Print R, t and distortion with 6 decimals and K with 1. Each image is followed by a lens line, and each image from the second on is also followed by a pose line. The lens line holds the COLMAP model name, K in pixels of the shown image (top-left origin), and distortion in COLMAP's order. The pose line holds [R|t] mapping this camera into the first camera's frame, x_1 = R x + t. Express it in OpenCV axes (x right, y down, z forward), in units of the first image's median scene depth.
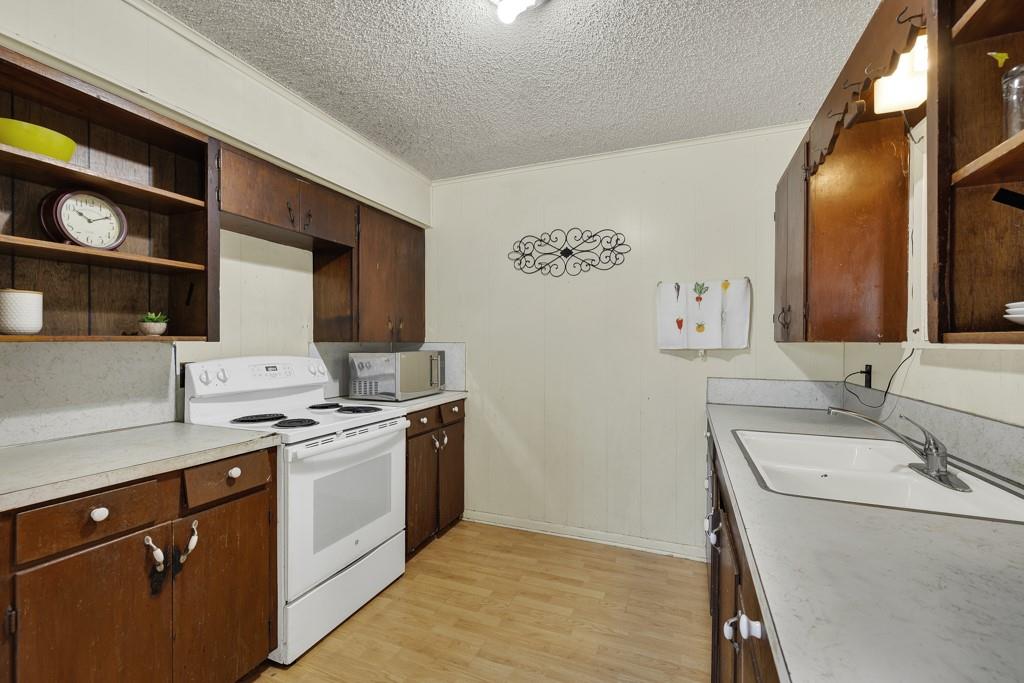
lens RADIAL K [[439.4, 0, 507.7], [0, 439.4, 361.3], [0, 0, 1]] dist [0.002648, 0.001844]
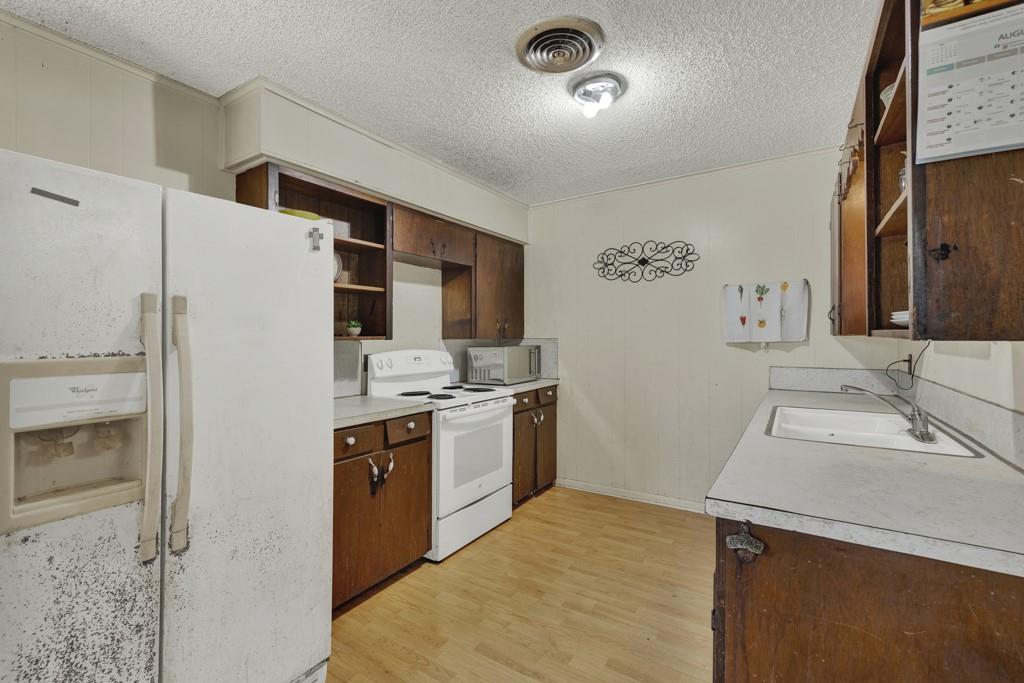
lens RADIAL K [[439.4, 0, 511.6], [0, 439.4, 360.0], [0, 0, 1]] dist [0.002648, 0.001844]
pose [[0.982791, -0.001004, -0.184720, 0.004971], [0.002395, 0.999970, 0.007307, 0.011760], [0.184707, -0.007624, 0.982764, -0.322874]]
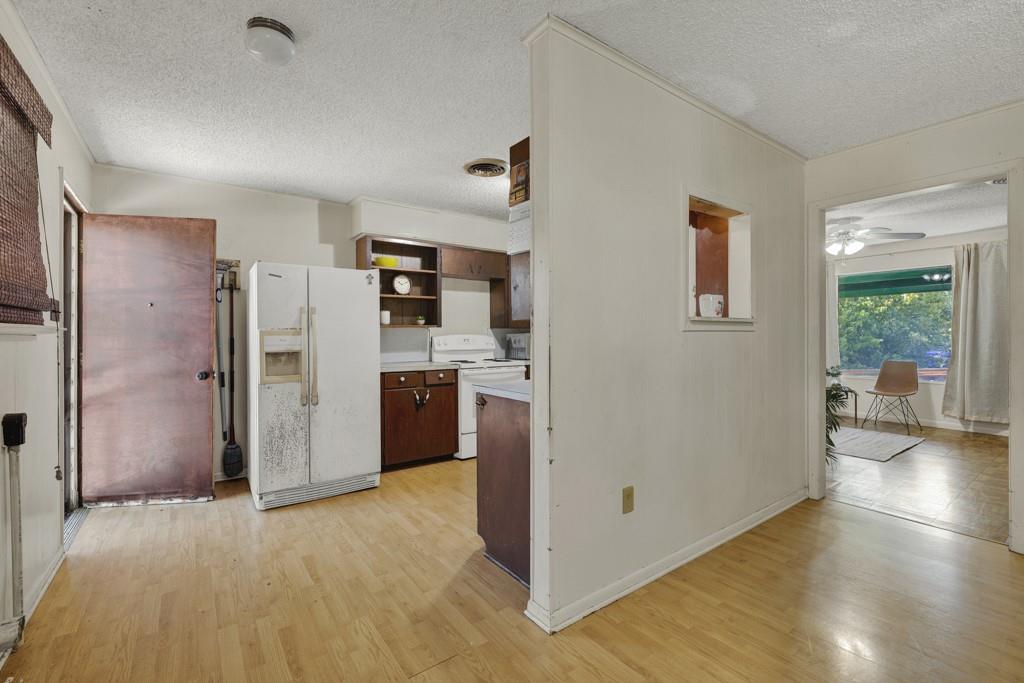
lens RADIAL K [[439.4, 0, 528.8], [0, 439.4, 374.7], [0, 0, 1]] dist [0.002648, 0.001844]
pose [[0.872917, 0.035484, -0.486577, 0.853516], [-0.012047, 0.998615, 0.051212, 0.076455], [0.487721, -0.038842, 0.872135, -0.799641]]
